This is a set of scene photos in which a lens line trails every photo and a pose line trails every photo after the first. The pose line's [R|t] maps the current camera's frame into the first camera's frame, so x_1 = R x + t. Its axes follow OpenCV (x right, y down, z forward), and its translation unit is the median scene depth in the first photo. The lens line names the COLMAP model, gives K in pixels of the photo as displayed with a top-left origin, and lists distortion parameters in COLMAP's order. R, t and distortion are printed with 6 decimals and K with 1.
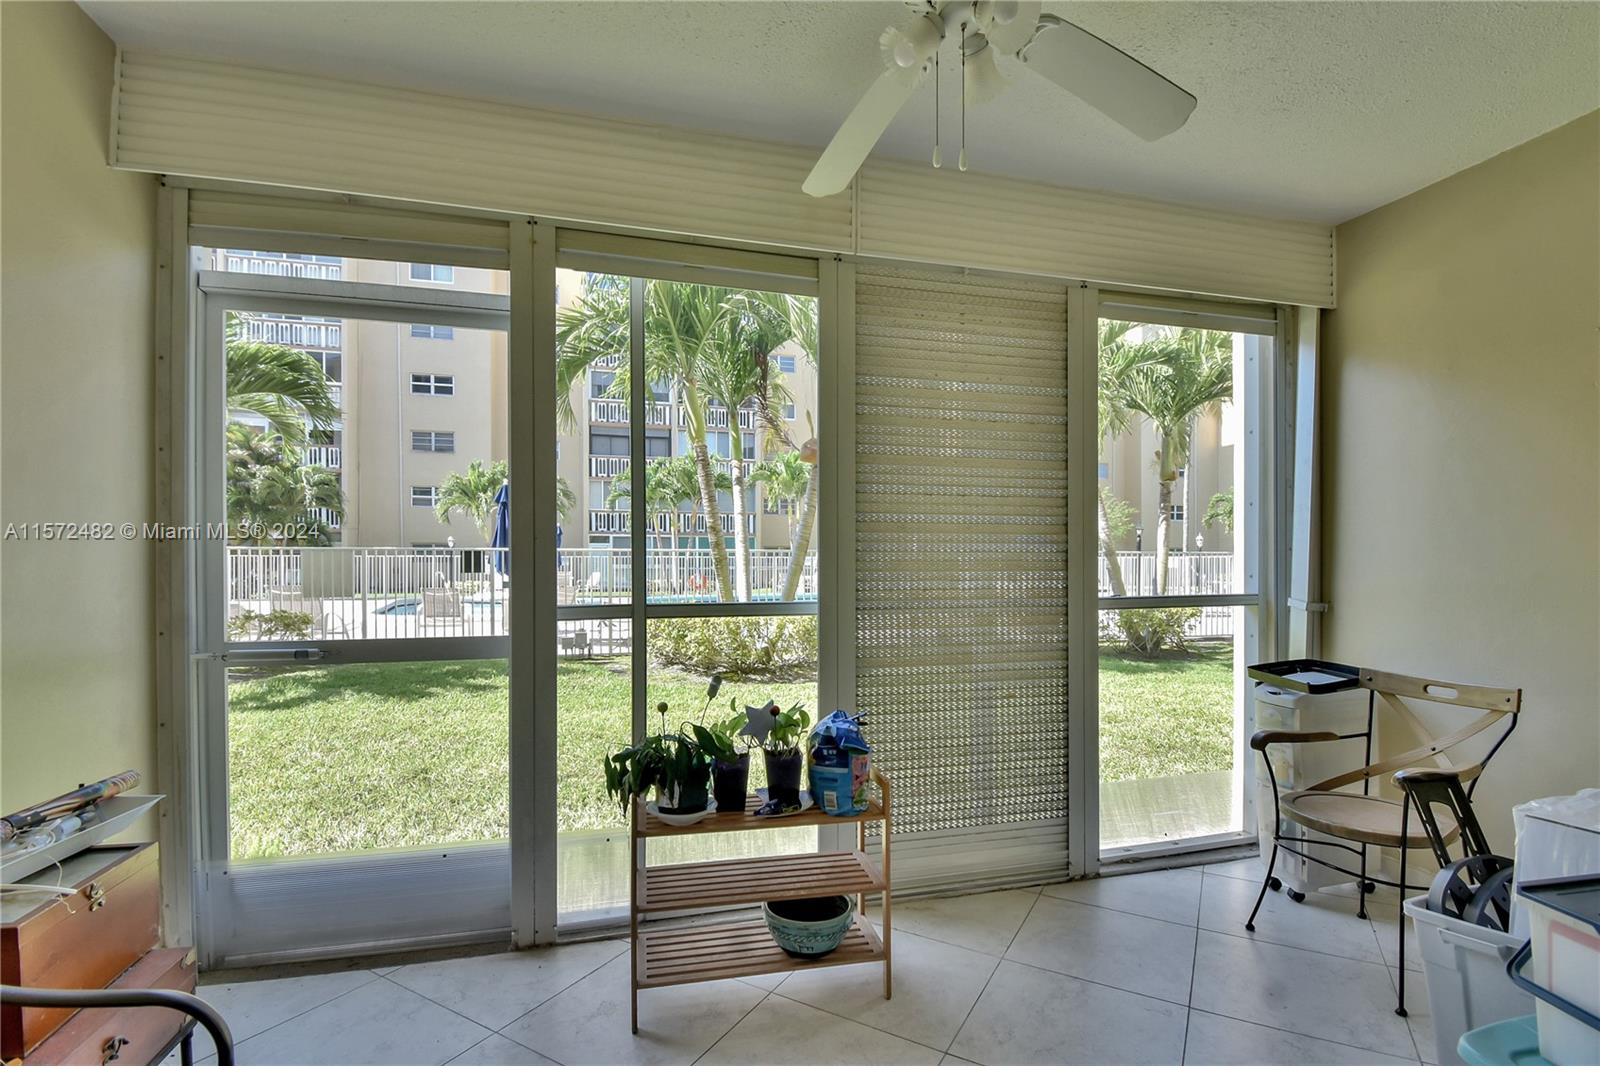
lens RADIAL K [[735.4, 0, 809.2], [0, 735.4, 533.2], [0, 0, 1]] dist [0.018830, -0.023913]
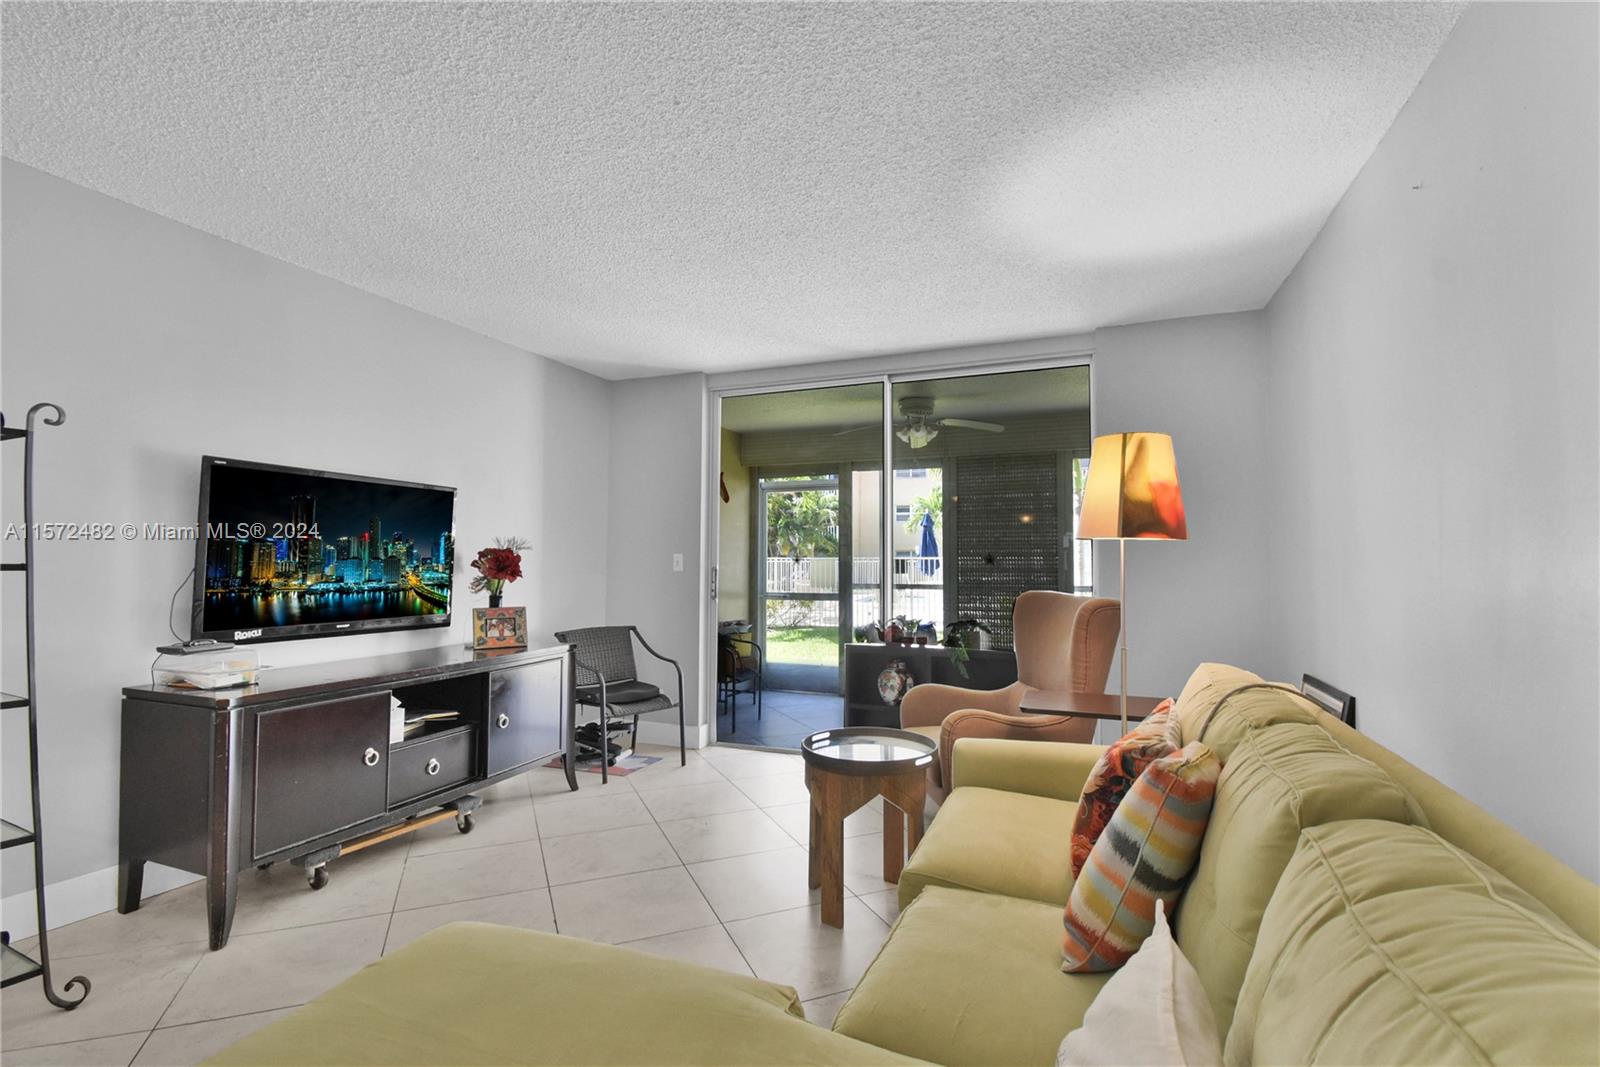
lens RADIAL K [[730.1, 0, 800.2], [0, 730.1, 523.7], [0, 0, 1]] dist [0.019105, -0.024178]
pose [[0.798333, -0.033702, -0.601273, 1.298895], [0.023048, 0.999411, -0.025417, -0.073515], [0.601775, 0.006434, 0.798640, -1.537578]]
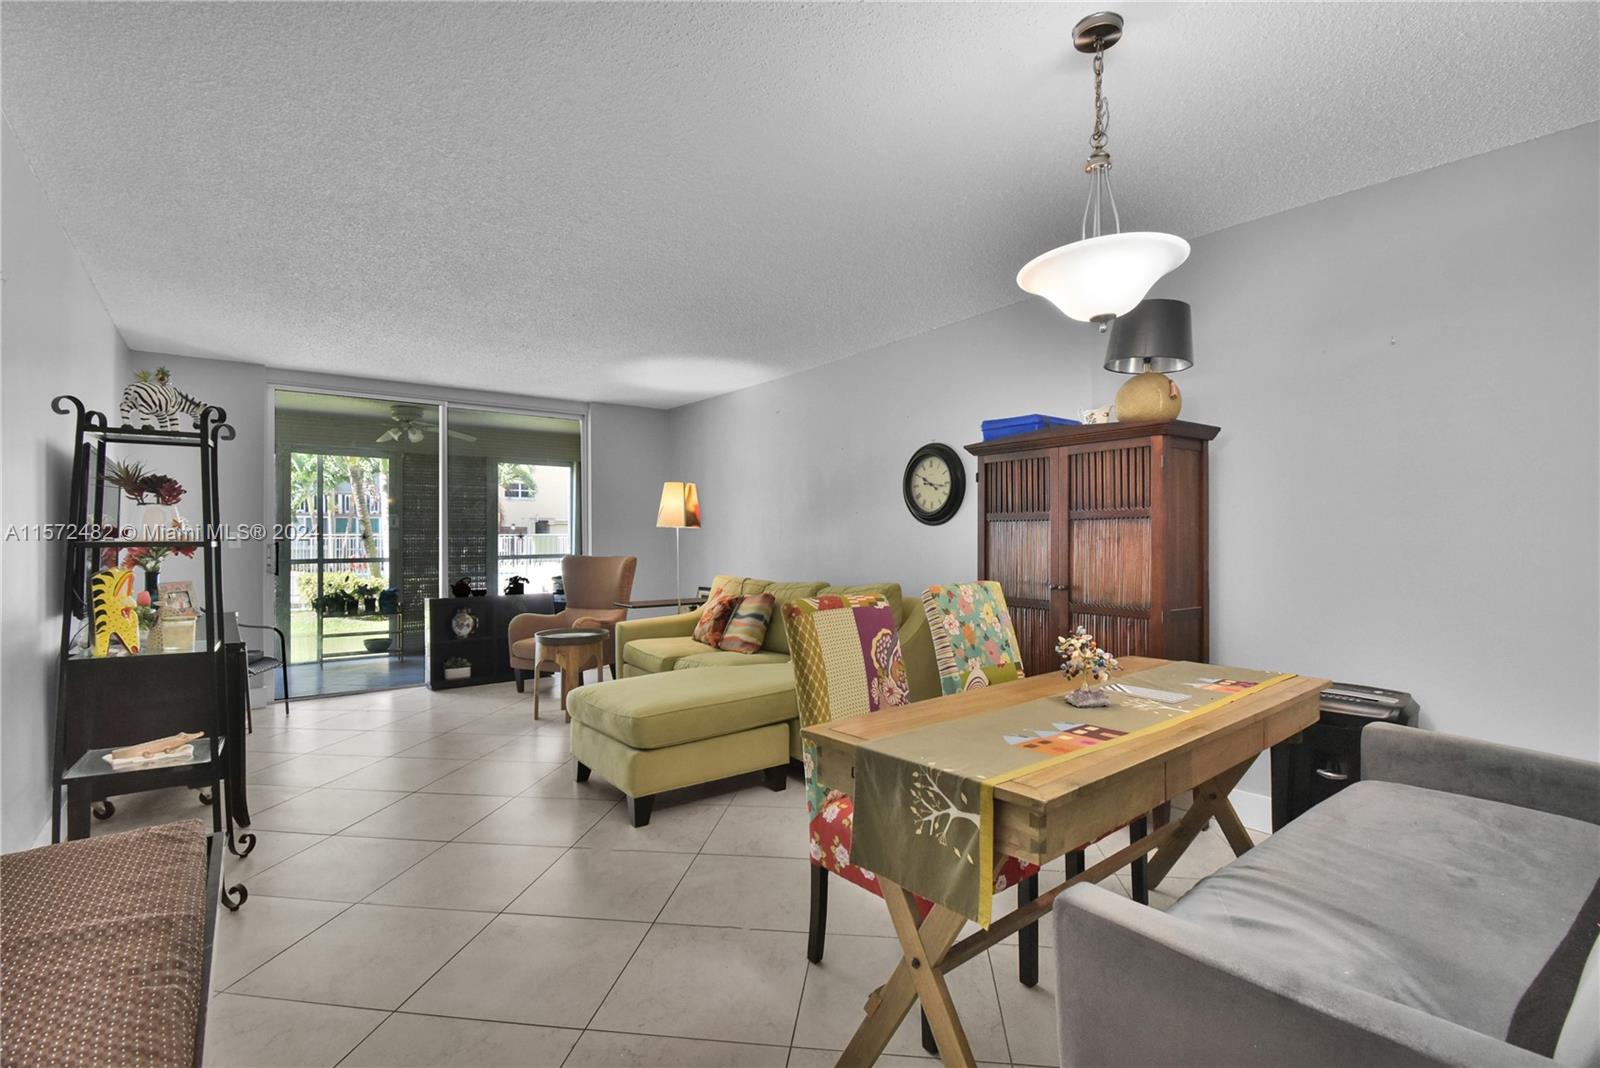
lens RADIAL K [[728.0, 0, 809.1], [0, 728.0, 539.3], [0, 0, 1]] dist [0.018549, -0.023893]
pose [[0.924853, -0.009005, 0.380217, 0.536240], [-0.005954, 0.999254, 0.038149, -0.121493], [-0.380277, -0.037546, 0.924110, -2.786116]]
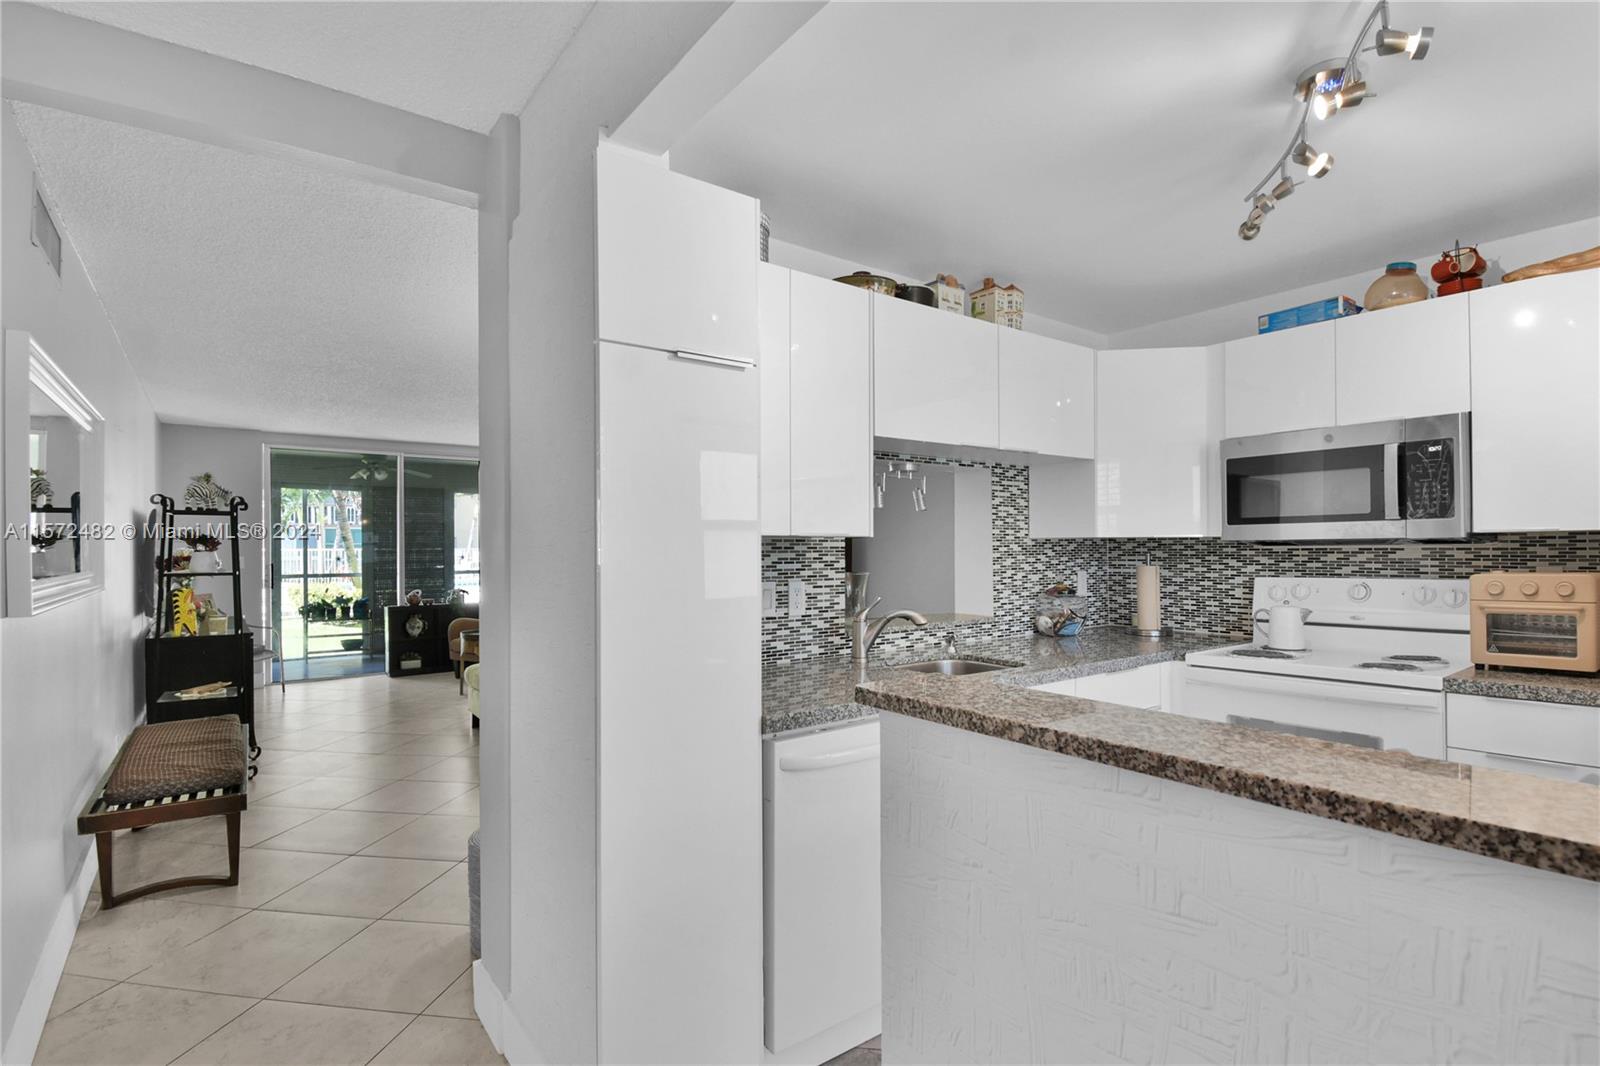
lens RADIAL K [[746.9, 0, 812.7], [0, 746.9, 548.9], [0, 0, 1]] dist [0.003025, -0.017390]
pose [[0.923879, -0.011639, 0.382509, 0.759301], [-0.004343, 0.999154, 0.040892, -0.211966], [-0.382661, -0.039440, 0.923046, -3.742683]]
